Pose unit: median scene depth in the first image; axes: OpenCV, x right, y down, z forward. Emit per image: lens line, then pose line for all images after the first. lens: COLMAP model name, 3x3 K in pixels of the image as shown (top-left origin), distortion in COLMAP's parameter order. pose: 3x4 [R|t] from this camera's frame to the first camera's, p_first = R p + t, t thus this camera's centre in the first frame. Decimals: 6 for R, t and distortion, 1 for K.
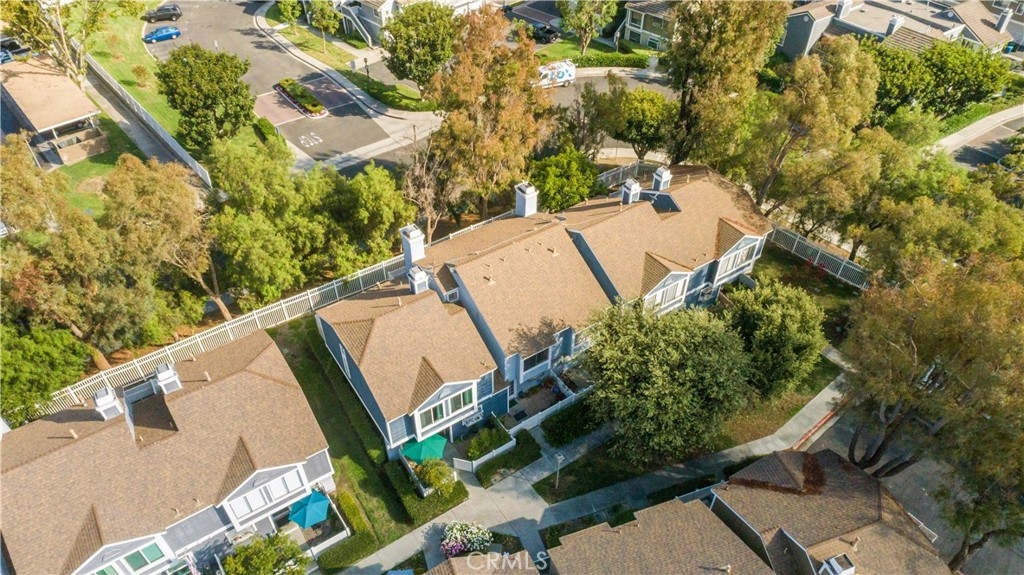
lens RADIAL K [[700.3, 0, 512.0], [0, 700.3, 287.5], [0, 0, 1]] dist [0.000433, 0.000065]
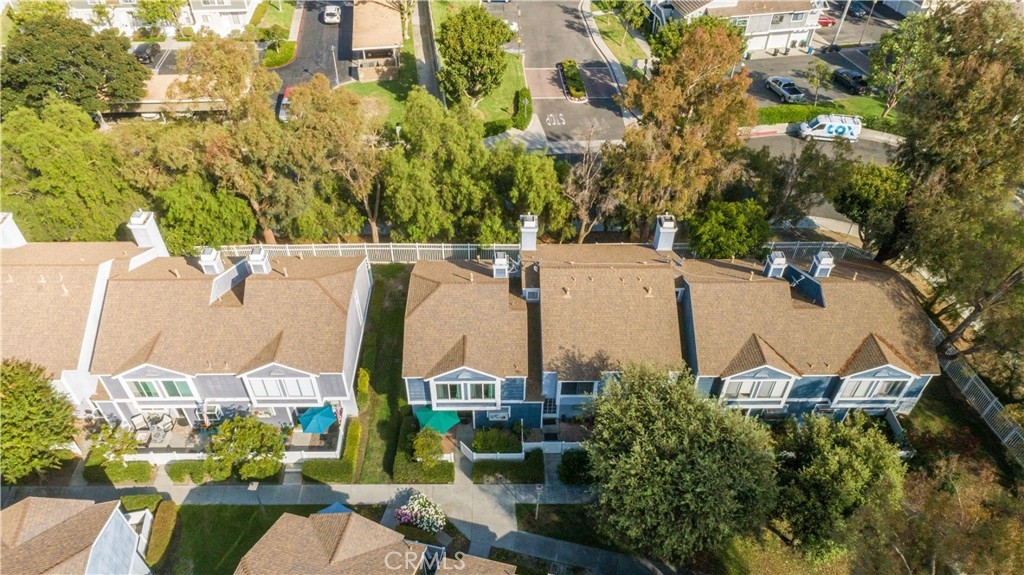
lens RADIAL K [[700.3, 0, 512.0], [0, 700.3, 287.5], [0, 0, 1]] dist [0.000433, 0.000065]
pose [[0.840101, 0.369499, -0.397116, 0.252407], [-0.371581, 0.925371, 0.074935, -0.054526], [0.395169, 0.084608, 0.914704, 0.074615]]
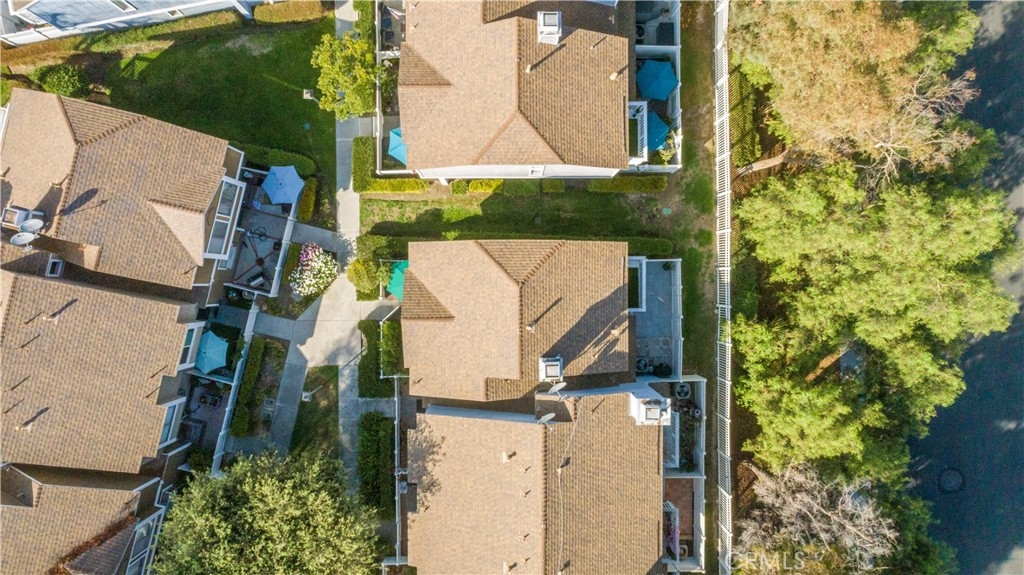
lens RADIAL K [[700.3, 0, 512.0], [0, 700.3, 287.5], [0, 0, 1]] dist [0.000433, 0.000065]
pose [[-0.550327, 0.834940, 0.003947, -0.158886], [-0.567749, -0.377672, 0.731454, -0.412238], [0.612211, 0.400298, 0.681879, 0.395394]]
